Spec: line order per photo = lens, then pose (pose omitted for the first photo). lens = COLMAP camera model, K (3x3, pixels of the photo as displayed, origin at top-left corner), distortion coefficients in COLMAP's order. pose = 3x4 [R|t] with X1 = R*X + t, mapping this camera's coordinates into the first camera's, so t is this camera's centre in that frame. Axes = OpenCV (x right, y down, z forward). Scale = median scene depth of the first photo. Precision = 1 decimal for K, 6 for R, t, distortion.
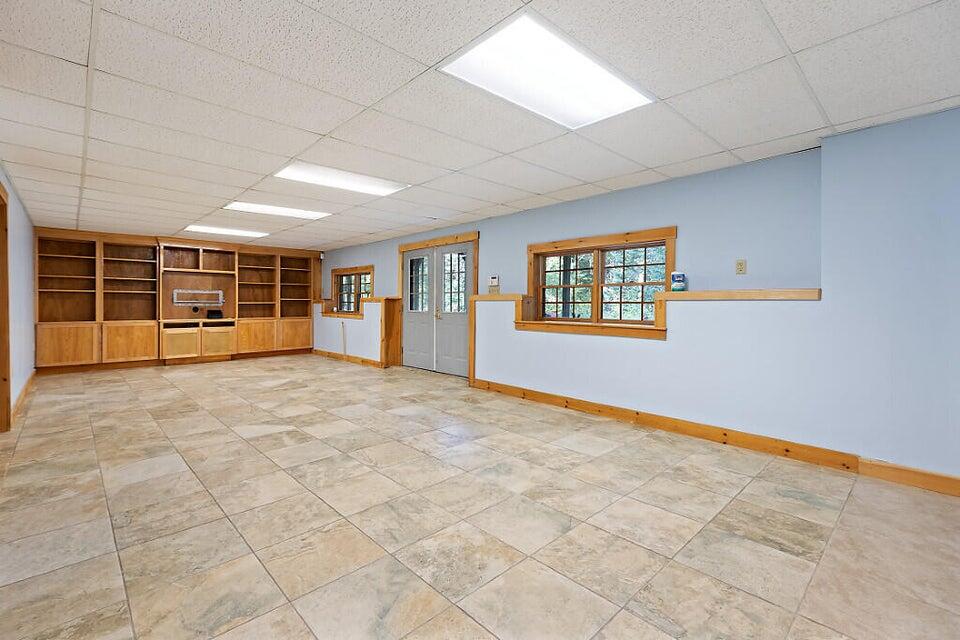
lens RADIAL K [[436.2, 0, 482.3], [0, 436.2, 310.0], [0, 0, 1]] dist [0.000271, -0.000288]
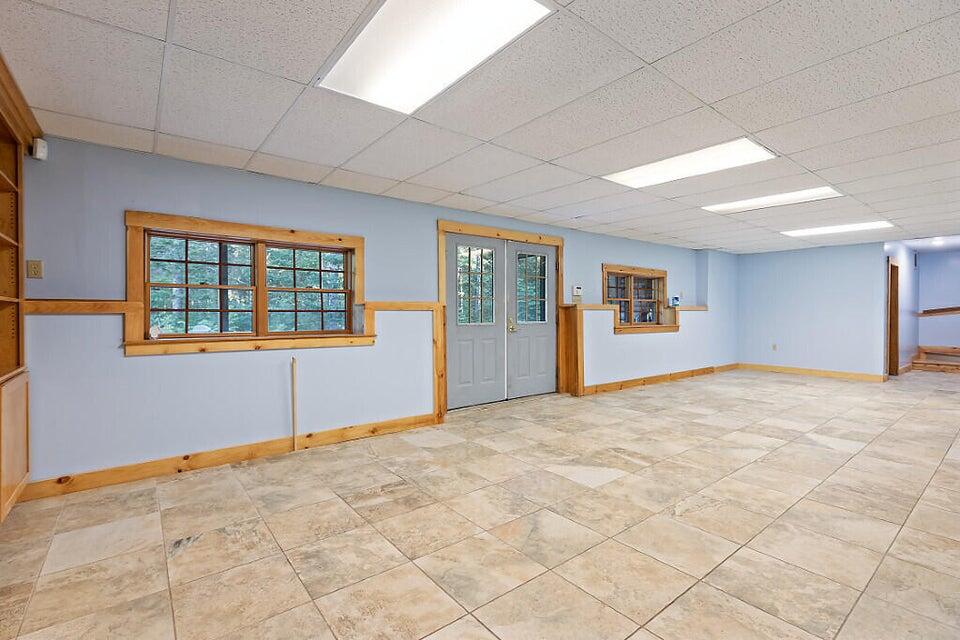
lens RADIAL K [[436.2, 0, 483.1], [0, 436.2, 316.0], [0, 0, 1]] dist [0.000271, -0.000288]
pose [[0.072923, -0.010582, 0.997281, -0.886893], [0.014848, 0.999844, 0.009523, -0.016726], [-0.997227, 0.014113, 0.073069, 0.986587]]
